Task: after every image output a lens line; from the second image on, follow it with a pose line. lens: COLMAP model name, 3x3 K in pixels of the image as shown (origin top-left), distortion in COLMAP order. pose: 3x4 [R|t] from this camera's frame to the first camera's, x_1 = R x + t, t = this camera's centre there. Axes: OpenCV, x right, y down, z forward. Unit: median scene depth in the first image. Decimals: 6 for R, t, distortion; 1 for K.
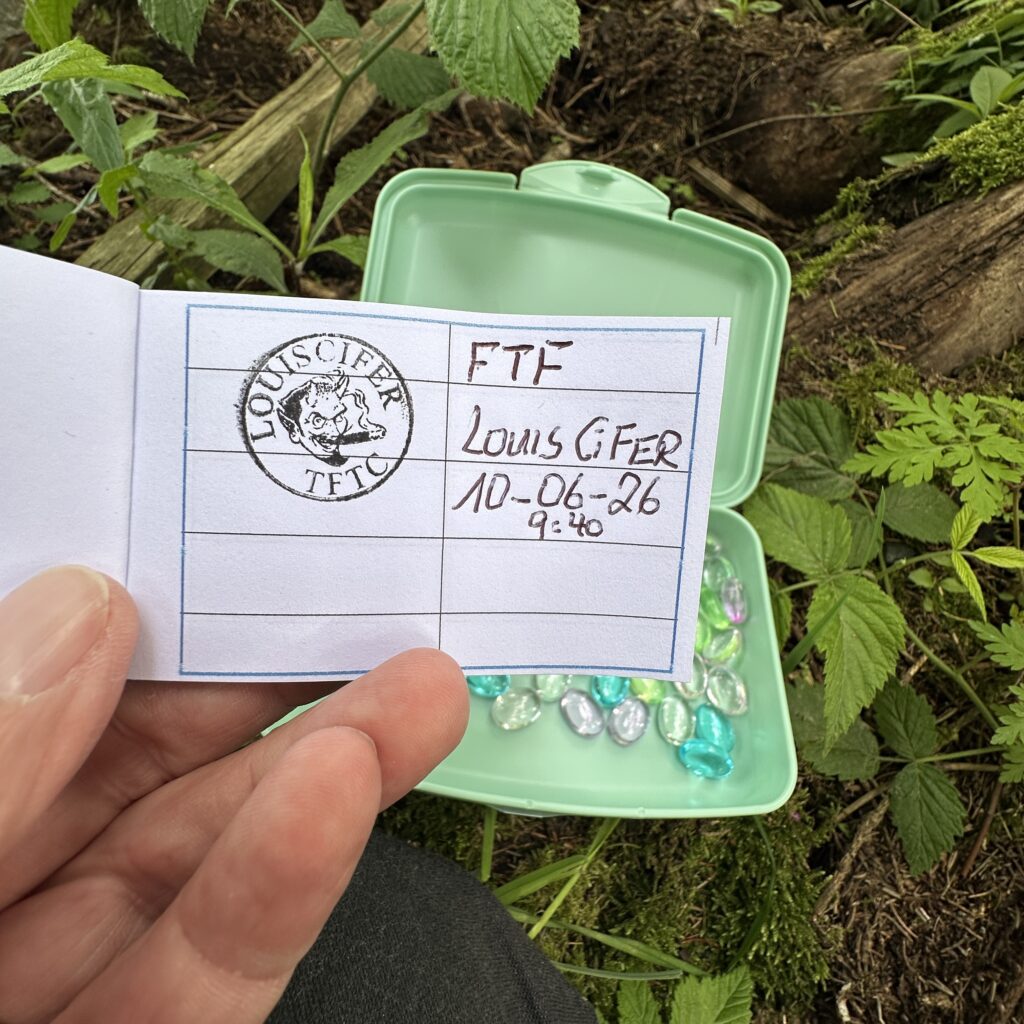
lens RADIAL K [[567.2, 0, 512.0], [0, 567.2, 512.0], [0, 0, 1]] dist [-0.006080, 0.002255]
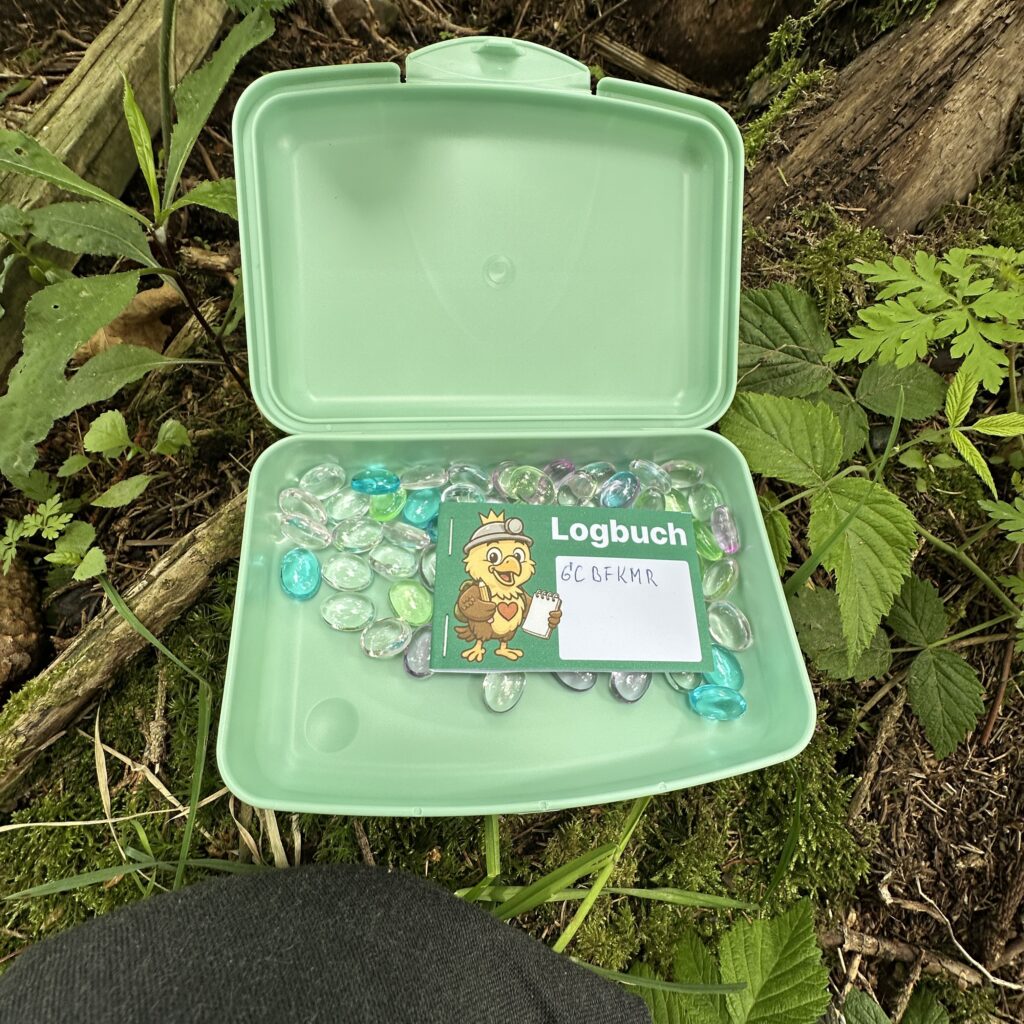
lens RADIAL K [[557.3, 0, 512.0], [0, 557.3, 512.0], [0, 0, 1]] dist [-0.002354, 0.001006]
pose [[0.980829, -0.191705, 0.034989, 0.020858], [0.186345, 0.975201, 0.119410, -0.033233], [-0.057013, -0.110601, 0.992228, 0.109708]]
